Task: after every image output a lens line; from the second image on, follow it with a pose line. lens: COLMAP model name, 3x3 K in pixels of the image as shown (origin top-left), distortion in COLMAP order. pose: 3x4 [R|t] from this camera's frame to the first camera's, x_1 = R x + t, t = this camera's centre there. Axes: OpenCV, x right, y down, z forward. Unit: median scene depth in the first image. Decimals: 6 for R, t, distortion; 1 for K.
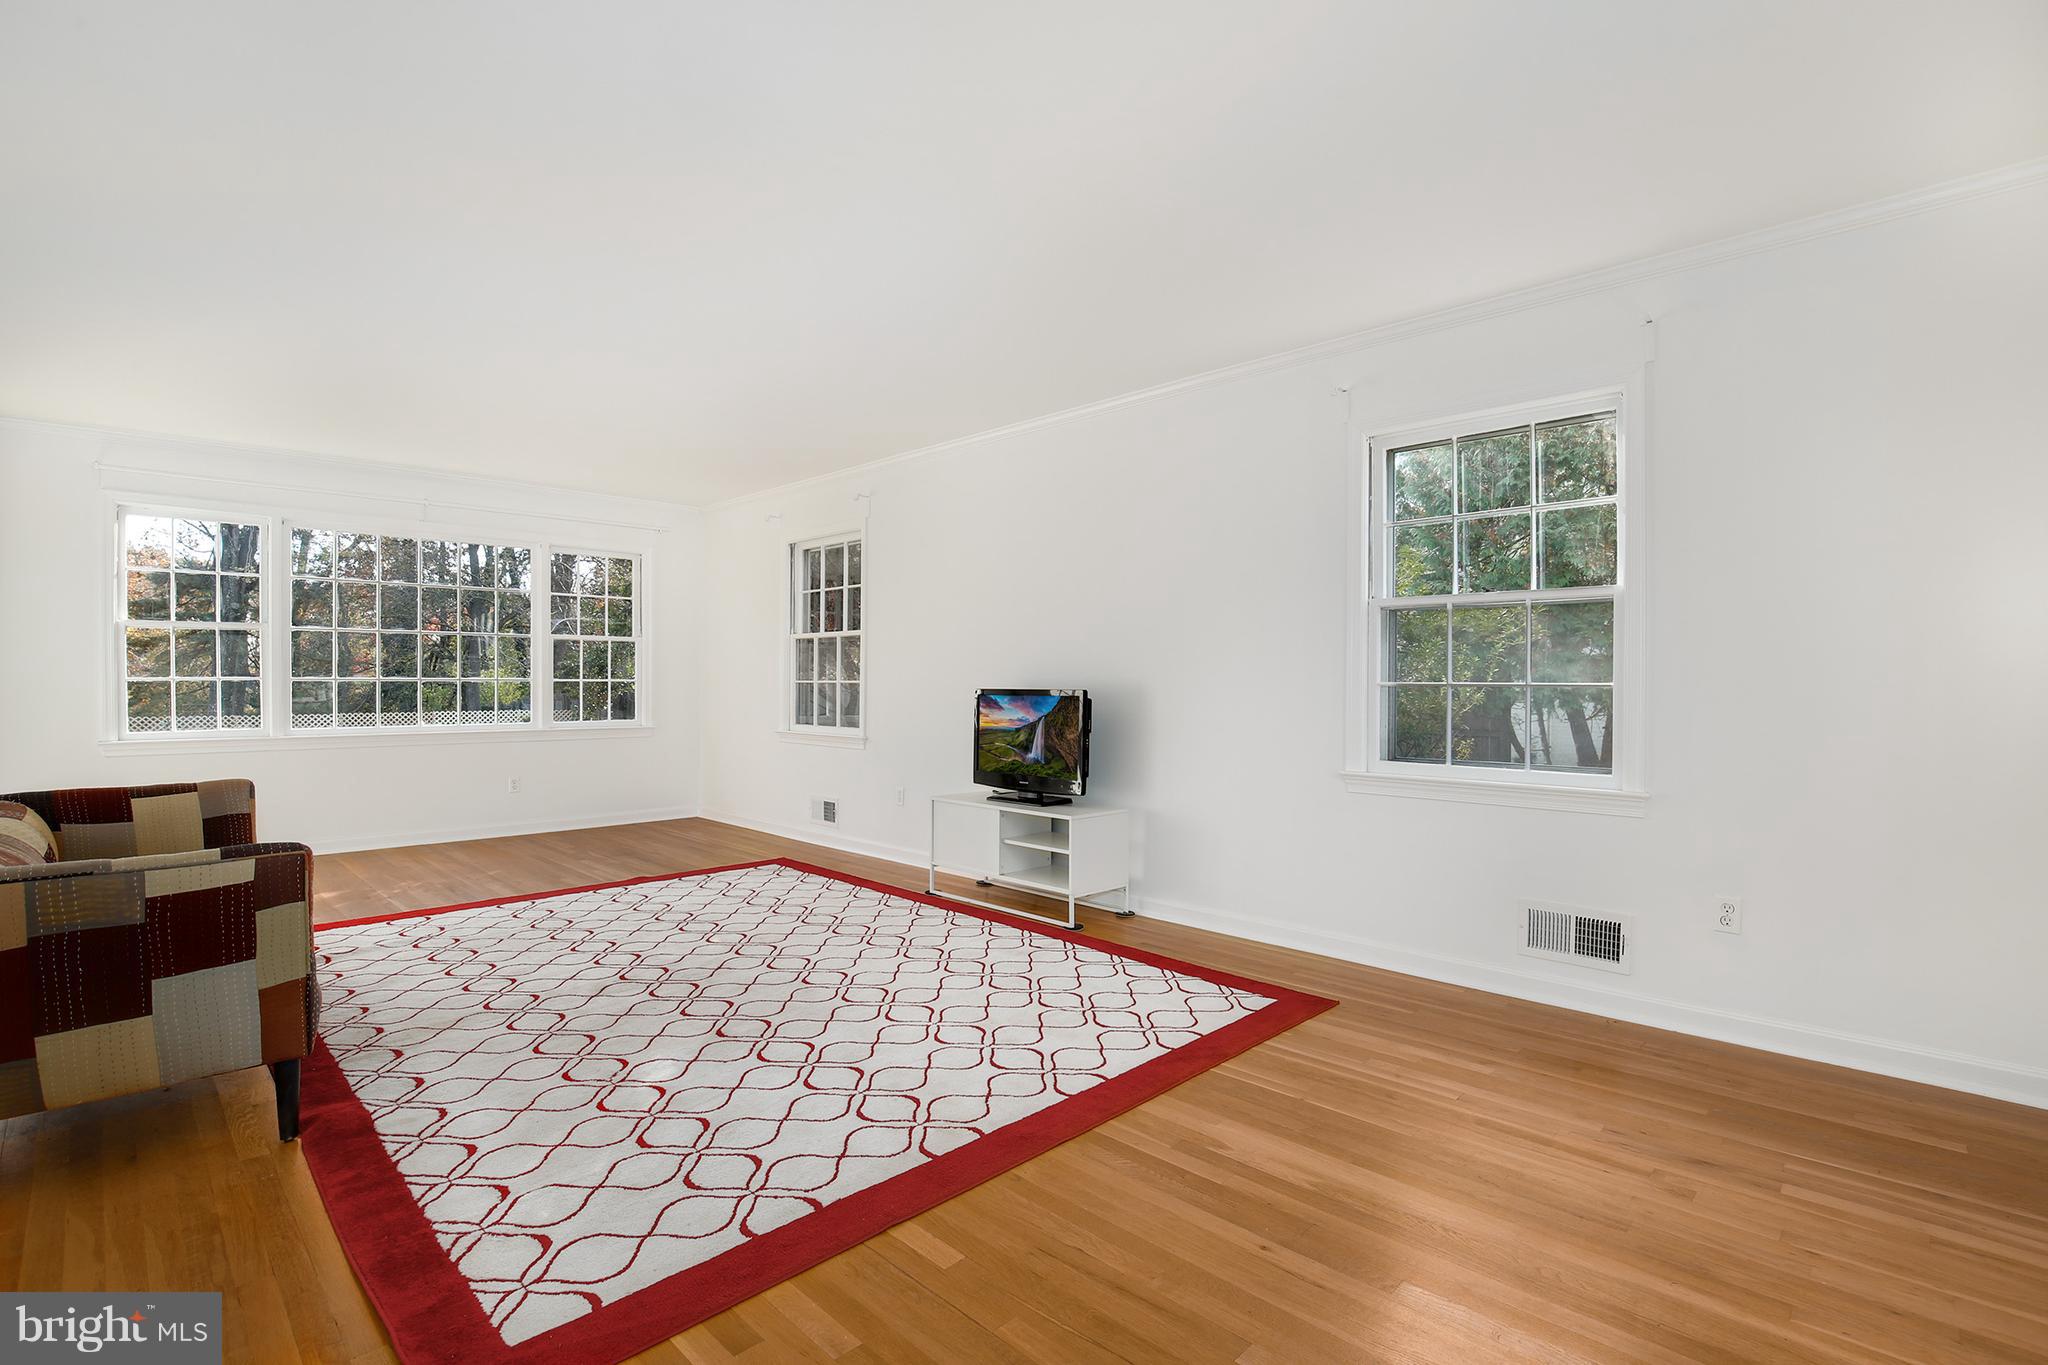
lens RADIAL K [[946.0, 0, 1032.1], [0, 946.0, 678.8], [0, 0, 1]] dist [-0.033009, 0.004379]
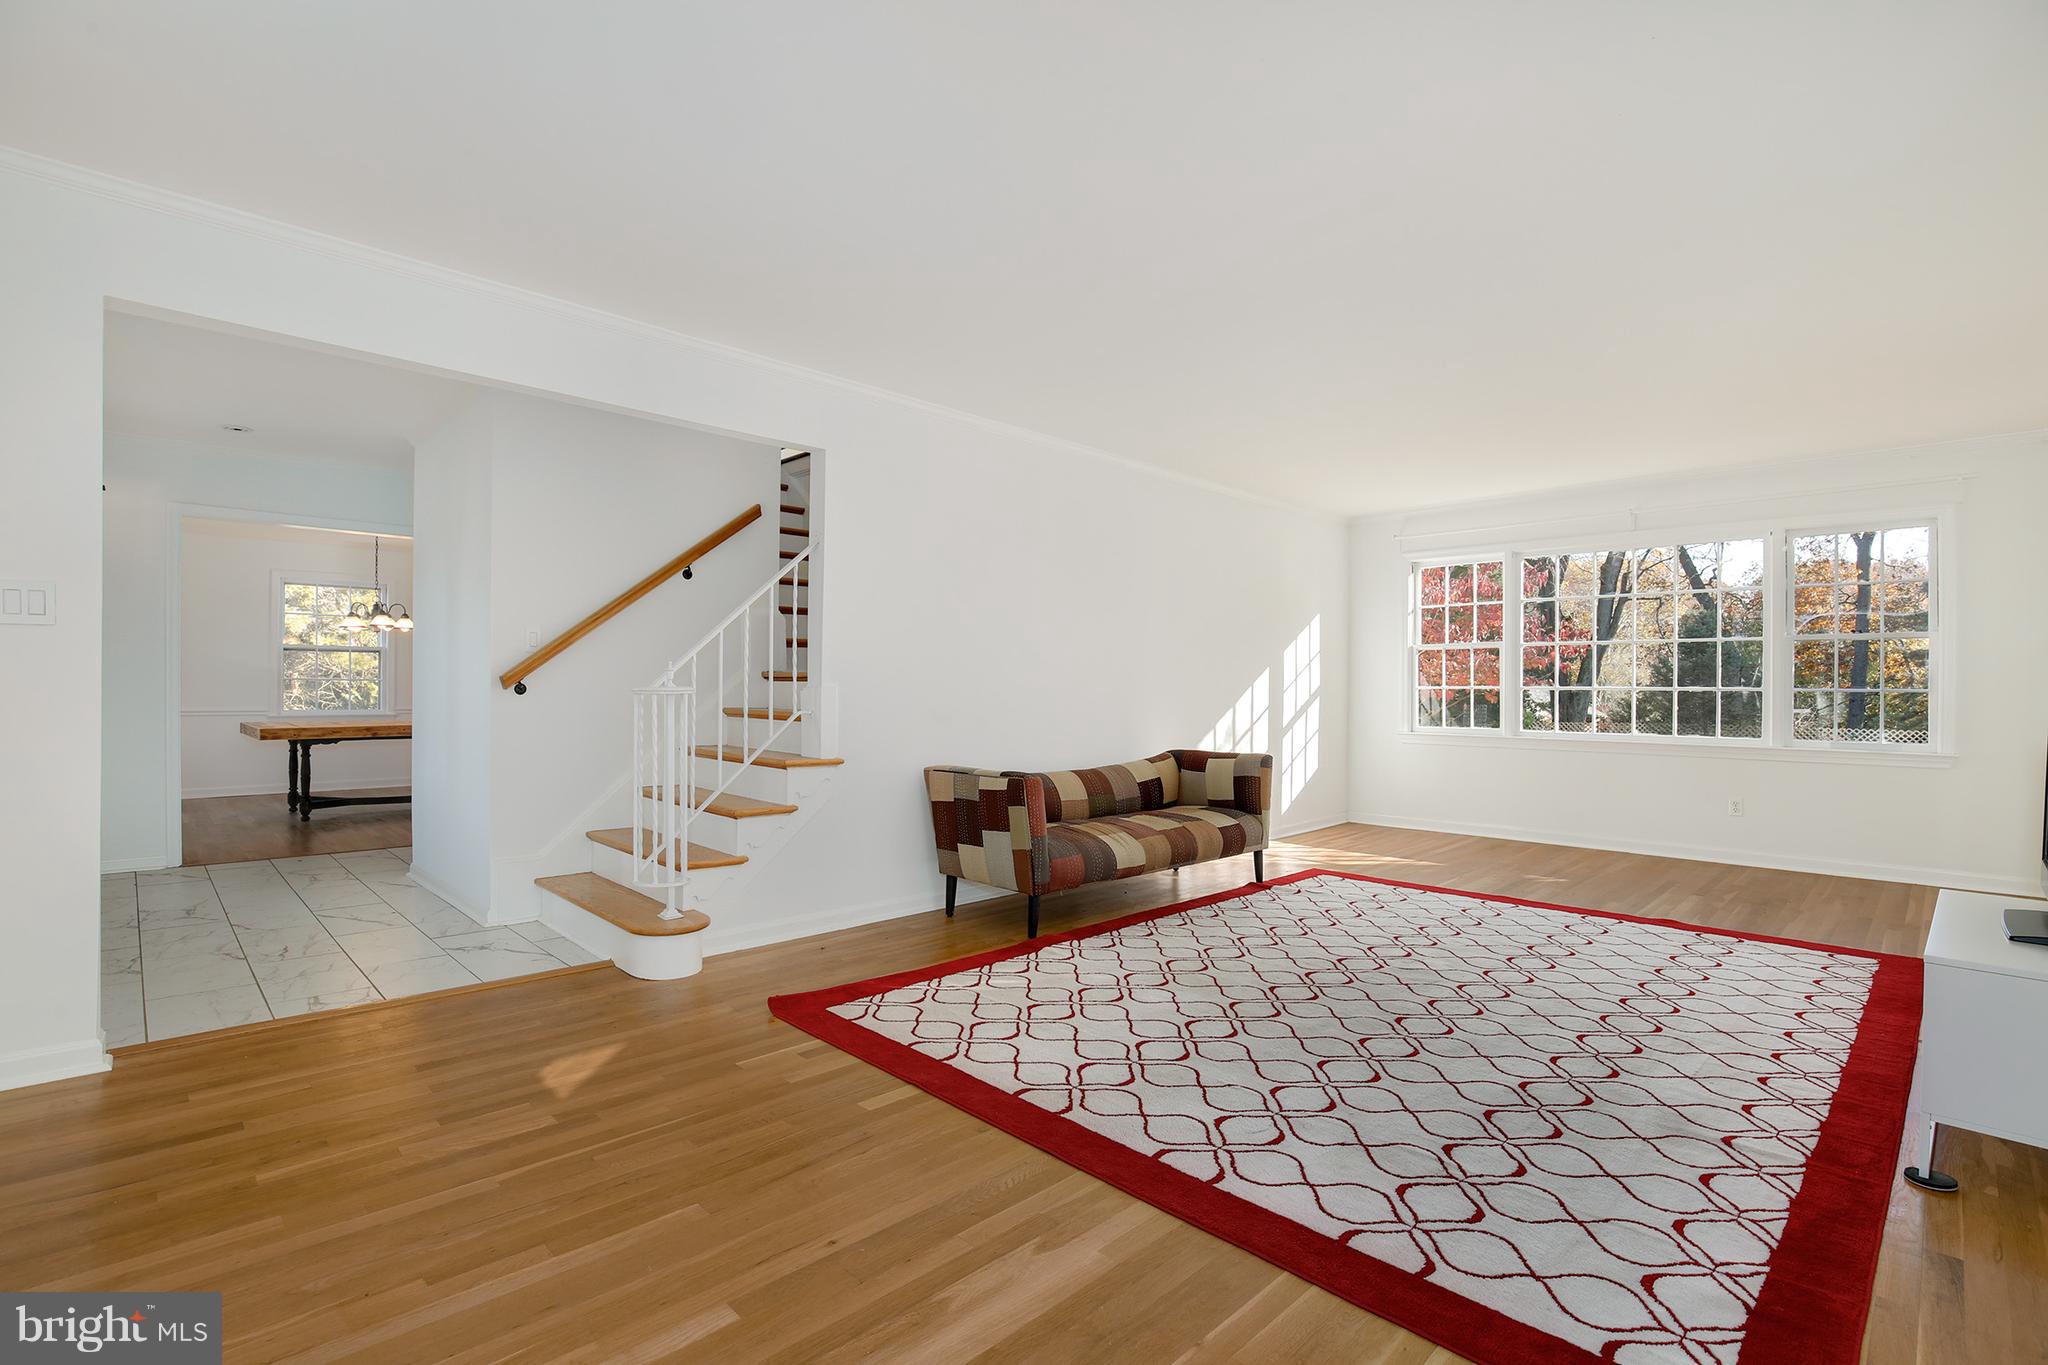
lens RADIAL K [[946.0, 0, 1034.1], [0, 946.0, 700.9], [0, 0, 1]] dist [-0.033009, 0.004379]
pose [[-0.006637, 0.015327, -0.999861, 0.576873], [-0.005033, 0.999869, 0.015361, 0.002780], [0.999965, 0.005134, -0.006559, 0.564232]]
